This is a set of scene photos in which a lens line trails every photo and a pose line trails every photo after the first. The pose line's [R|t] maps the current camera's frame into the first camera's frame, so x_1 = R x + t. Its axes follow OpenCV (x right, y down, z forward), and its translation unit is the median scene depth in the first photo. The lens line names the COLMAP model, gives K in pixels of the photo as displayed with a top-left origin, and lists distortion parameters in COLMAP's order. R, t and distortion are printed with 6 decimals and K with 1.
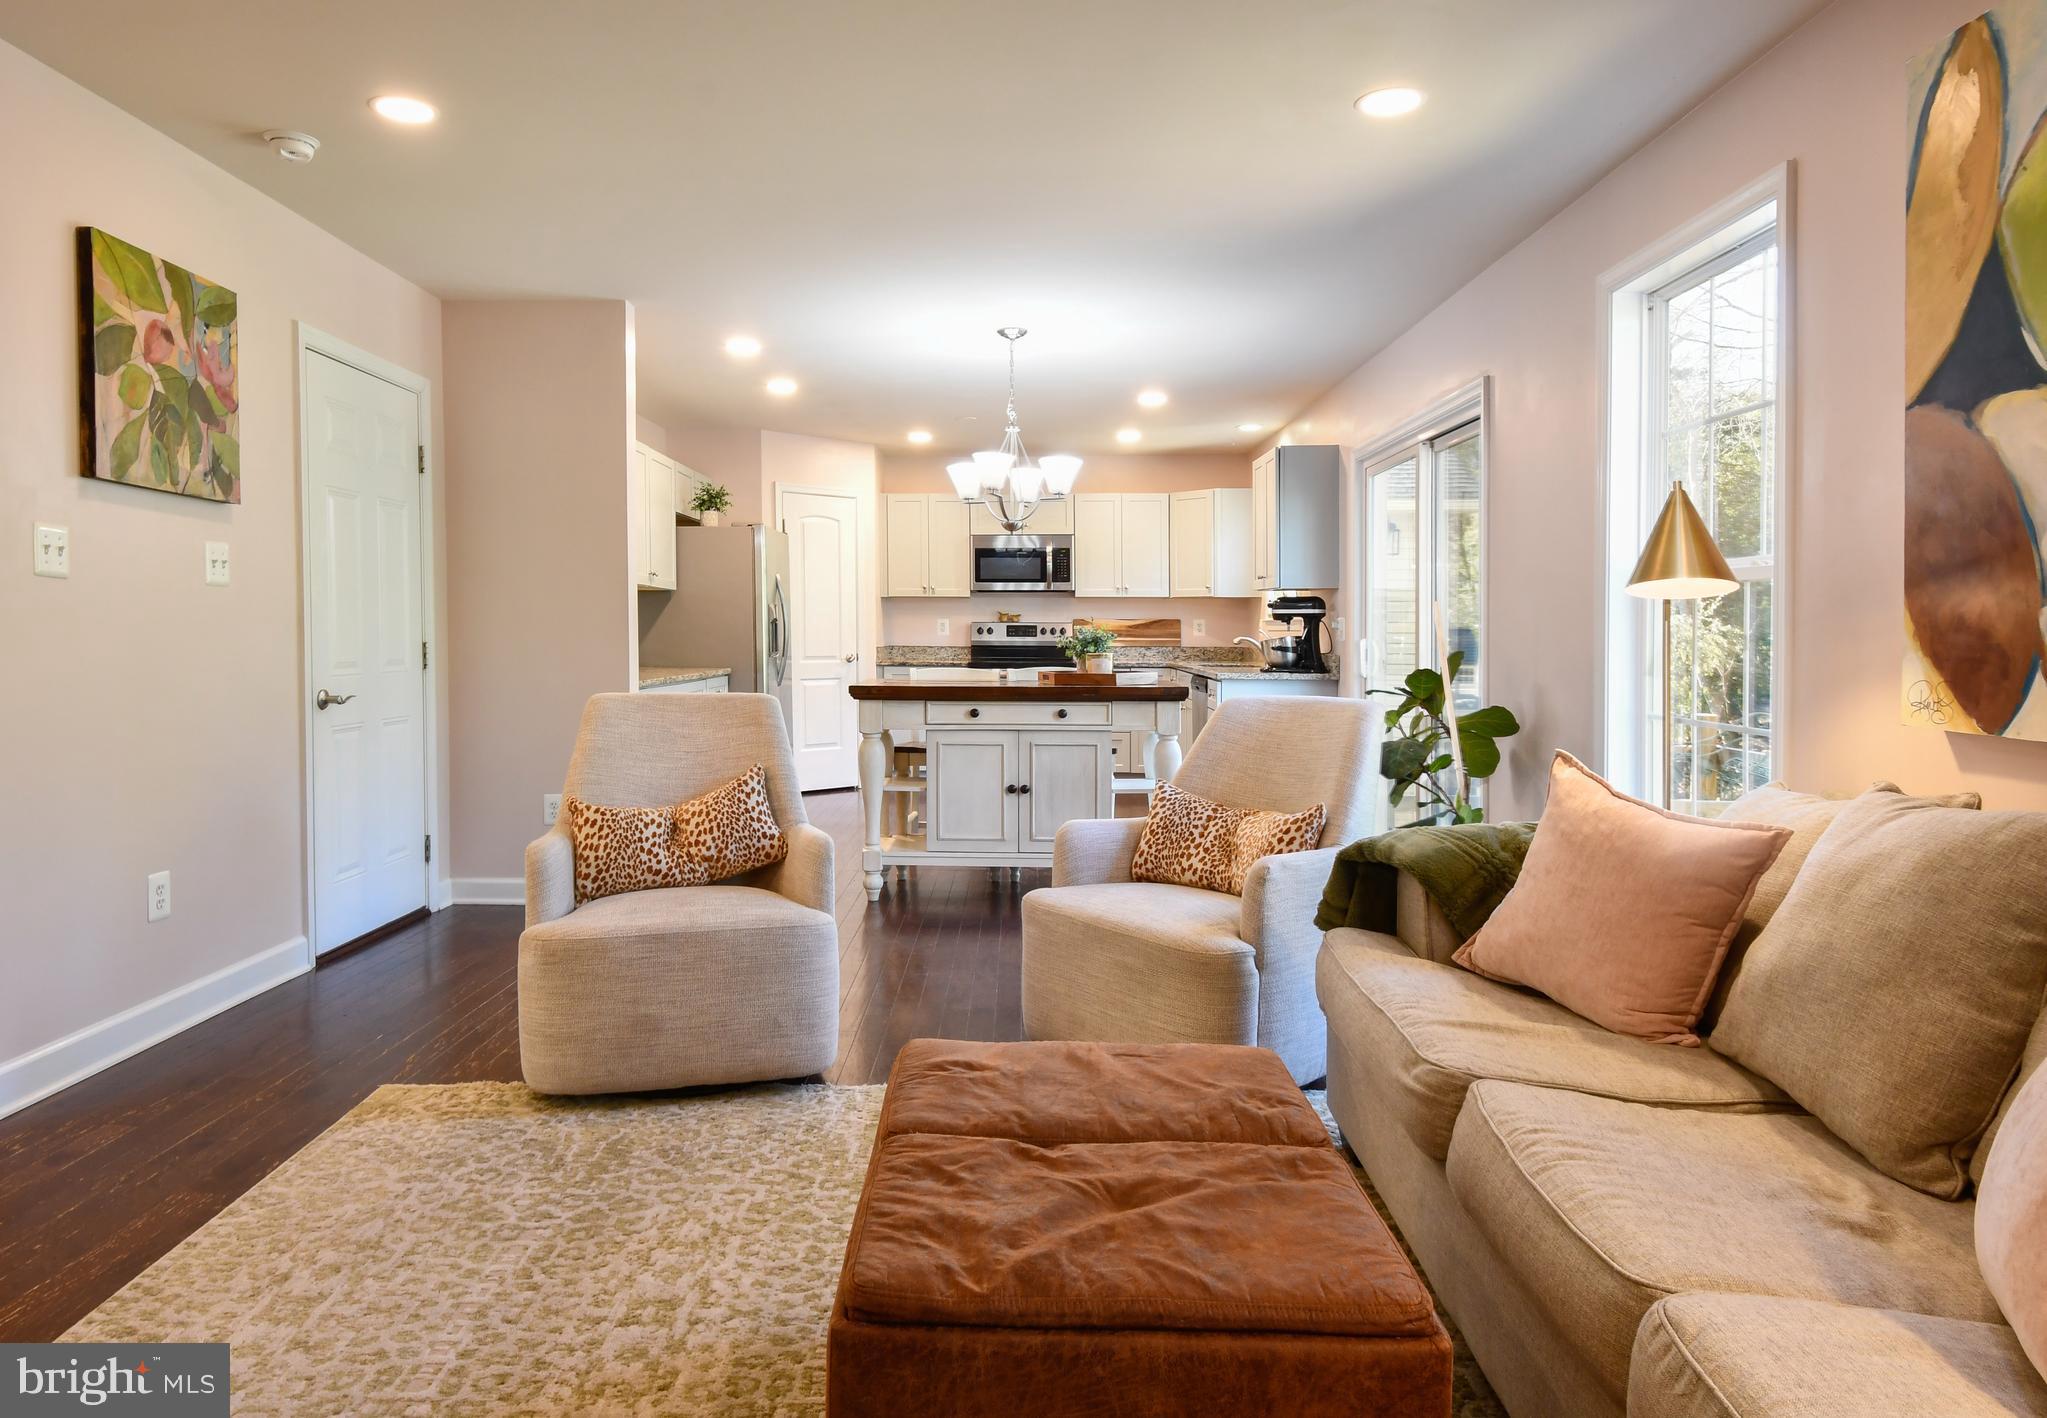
lens RADIAL K [[1298.5, 0, 982.7], [0, 1298.5, 705.0], [0, 0, 1]] dist [0.073197, -0.071317]
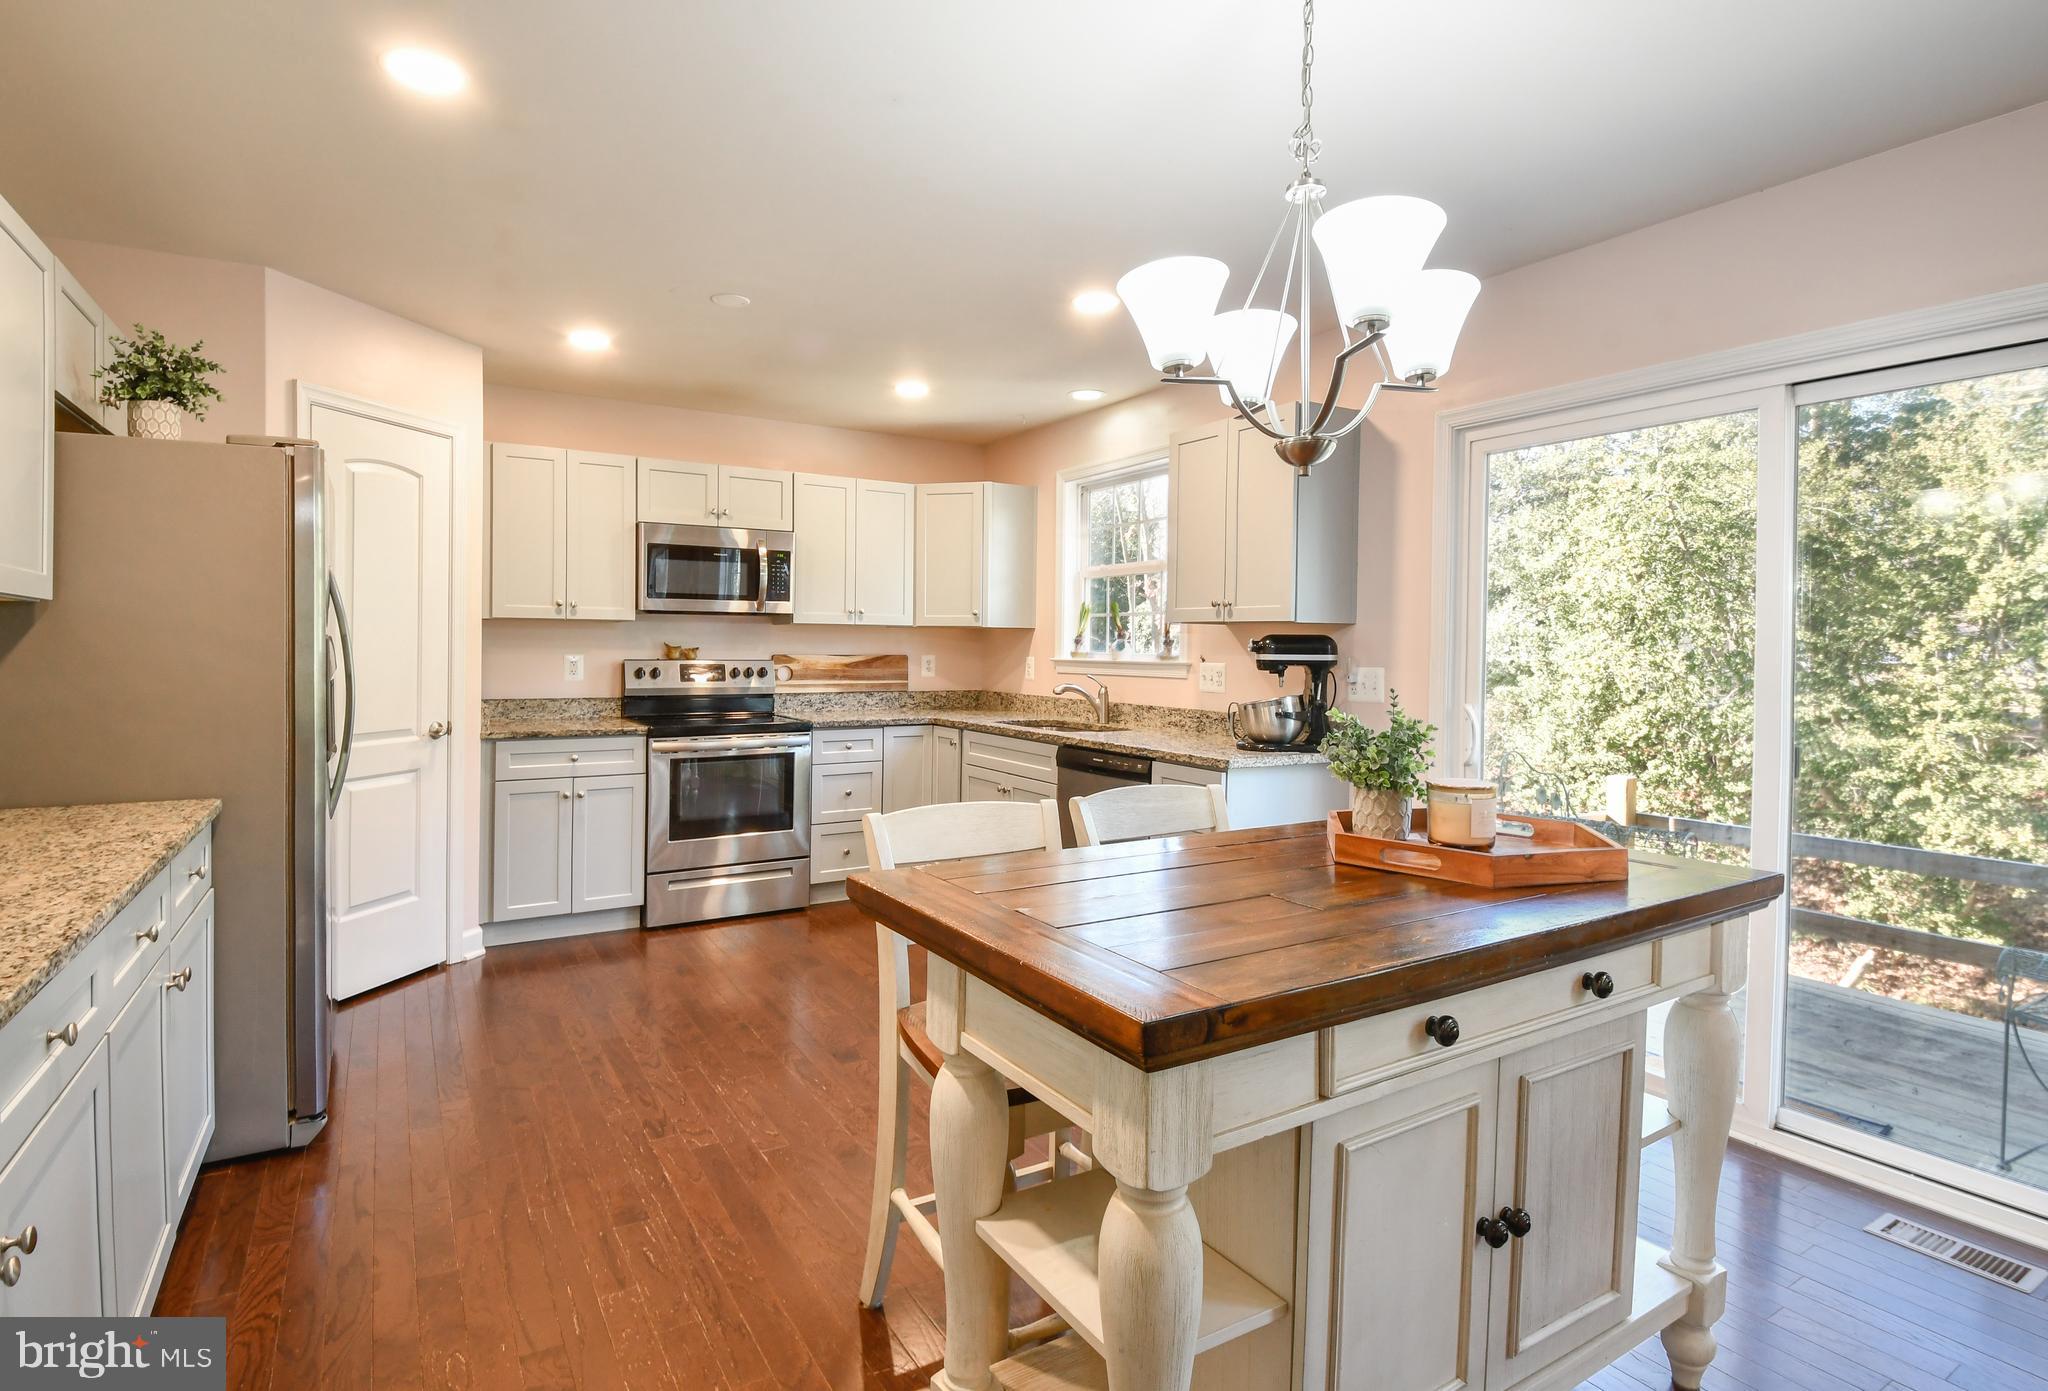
lens RADIAL K [[1057.4, 0, 1017.5], [0, 1057.4, 683.3], [0, 0, 1]] dist [-0.002080, -0.000585]
pose [[0.842445, -0.016148, 0.538540, -0.341245], [0.025569, 0.999623, -0.010025, -0.114585], [-0.538175, 0.022215, 0.842540, 1.252024]]
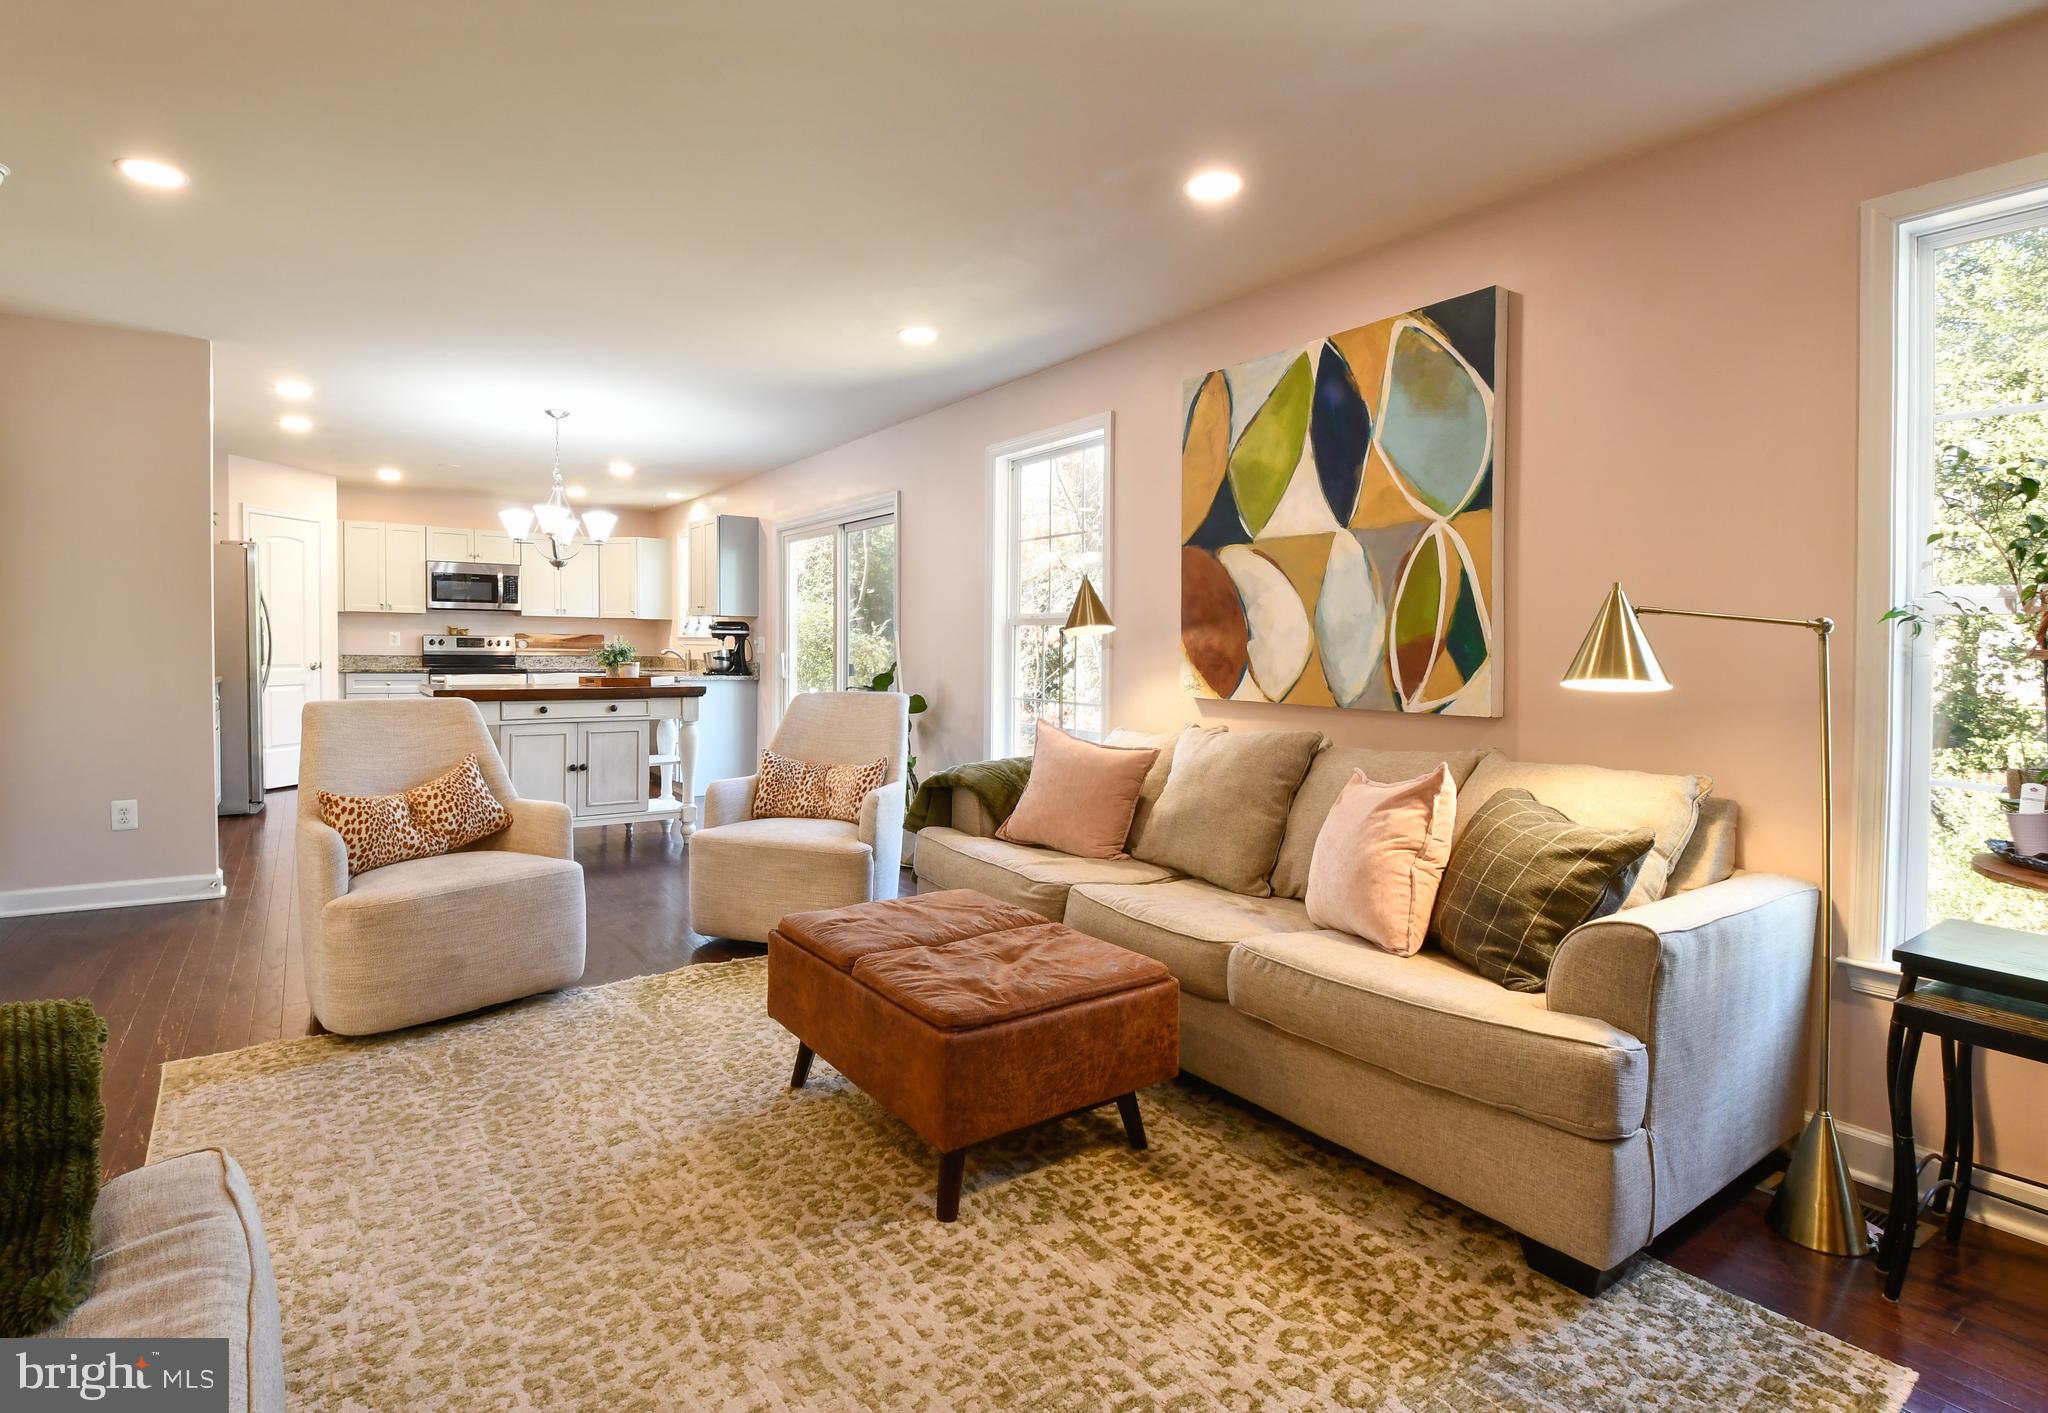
lens RADIAL K [[990.4, 0, 989.3], [0, 990.4, 702.5], [0, 0, 1]] dist [-0.003934, -0.001398]
pose [[0.802184, -0.029887, 0.596328, -0.361932], [0.026933, 0.999541, 0.013864, -0.004115], [-0.596468, 0.004939, 0.802621, -0.059095]]
